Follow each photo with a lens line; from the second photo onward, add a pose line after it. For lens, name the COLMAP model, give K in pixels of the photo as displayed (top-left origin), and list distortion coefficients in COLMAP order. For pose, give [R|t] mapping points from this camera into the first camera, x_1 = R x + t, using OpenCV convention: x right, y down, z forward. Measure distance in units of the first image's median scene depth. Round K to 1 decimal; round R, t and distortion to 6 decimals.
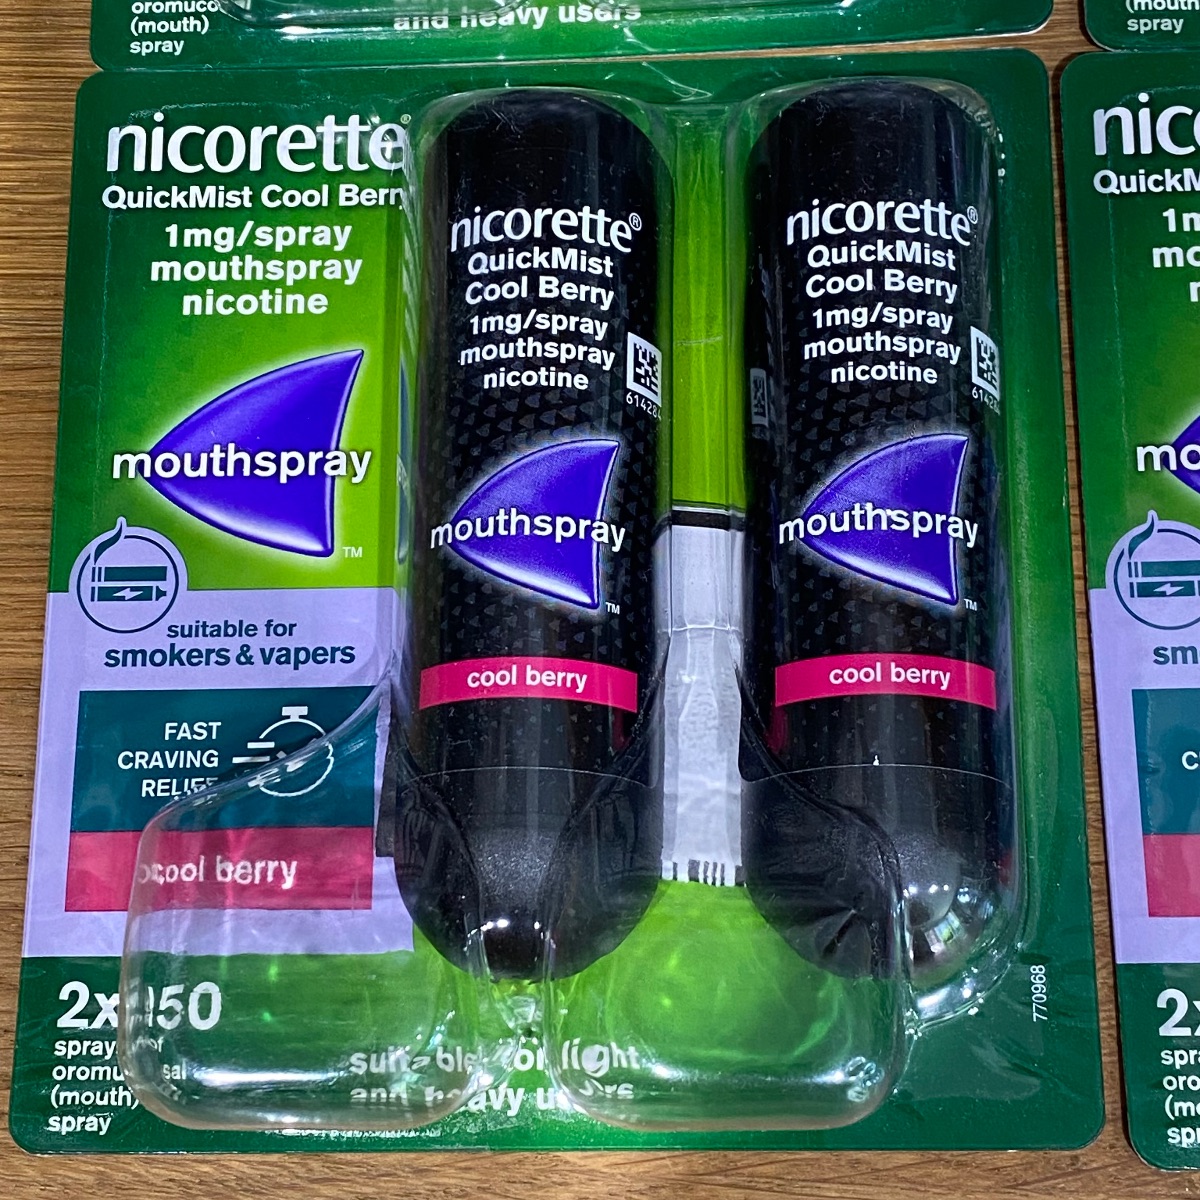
lens RADIAL K [[2415.9, 0, 616.5], [0, 2415.9, 588.2], [0, 0, 1]] dist [0.162154, 0.000000]
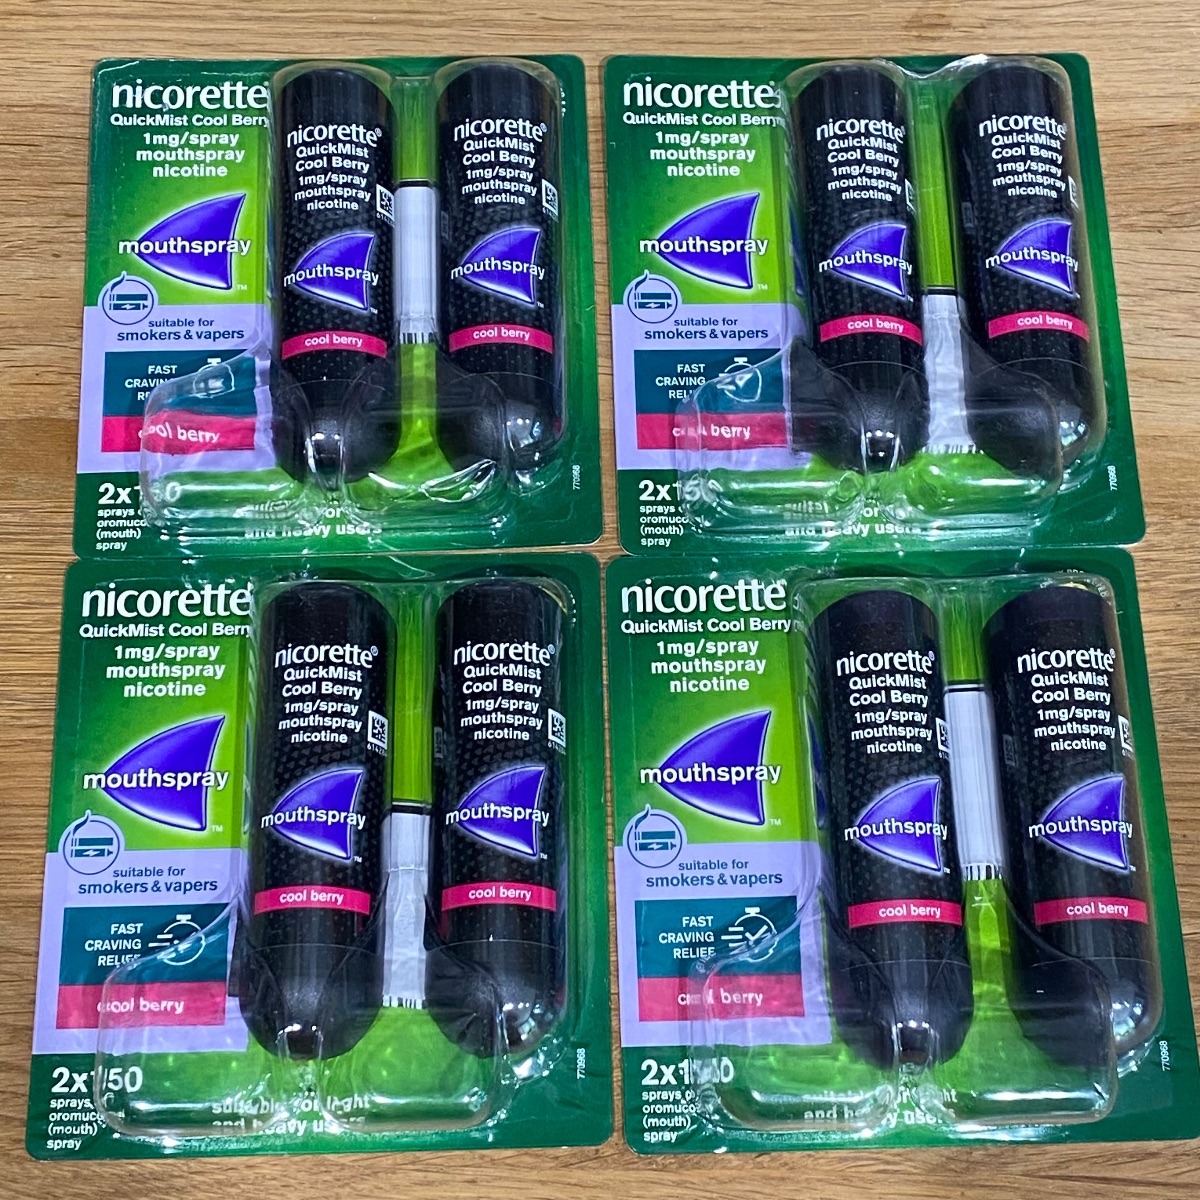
lens RADIAL K [[2446.1, 0, 631.5], [0, 2446.1, 509.9], [0, 0, 1]] dist [0.100922, 0.000000]
pose [[0.996394, 0.007191, 0.084543, 0.044350], [0.003421, 0.992187, -0.124710, -0.021323], [-0.084779, 0.124549, 0.988585, -0.894965]]
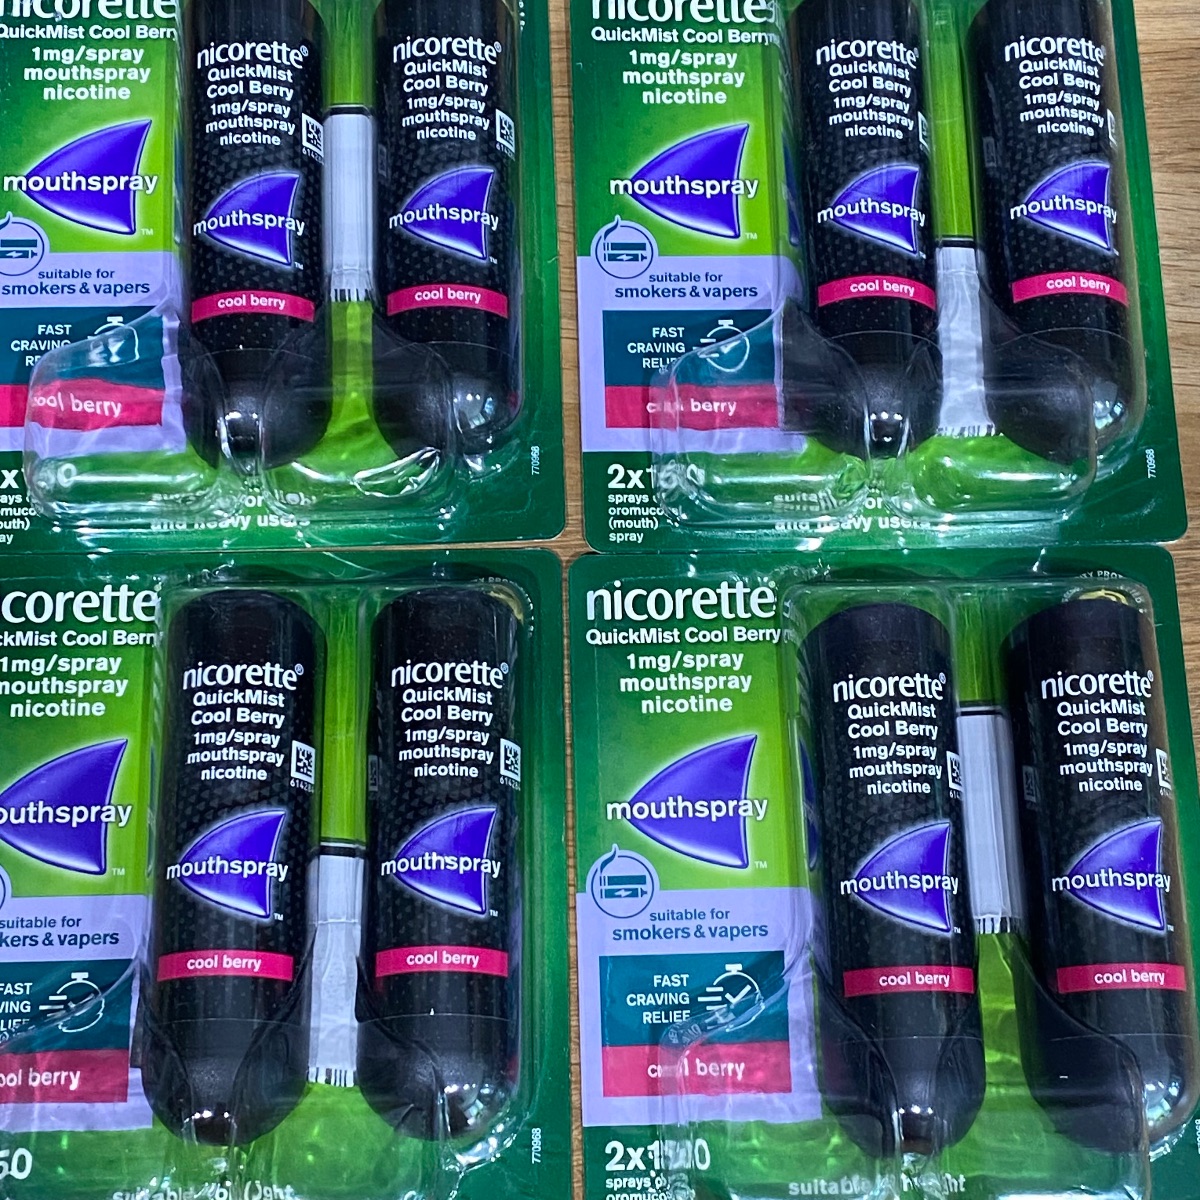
lens RADIAL K [[2446.1, 0, 646.5], [0, 2446.1, 573.9], [0, 0, 1]] dist [0.100922, 0.000000]
pose [[0.995010, 0.004688, 0.099666, 0.074057], [-0.000760, 0.999223, -0.039415, -0.147672], [-0.099774, 0.039143, 0.994240, -0.649524]]
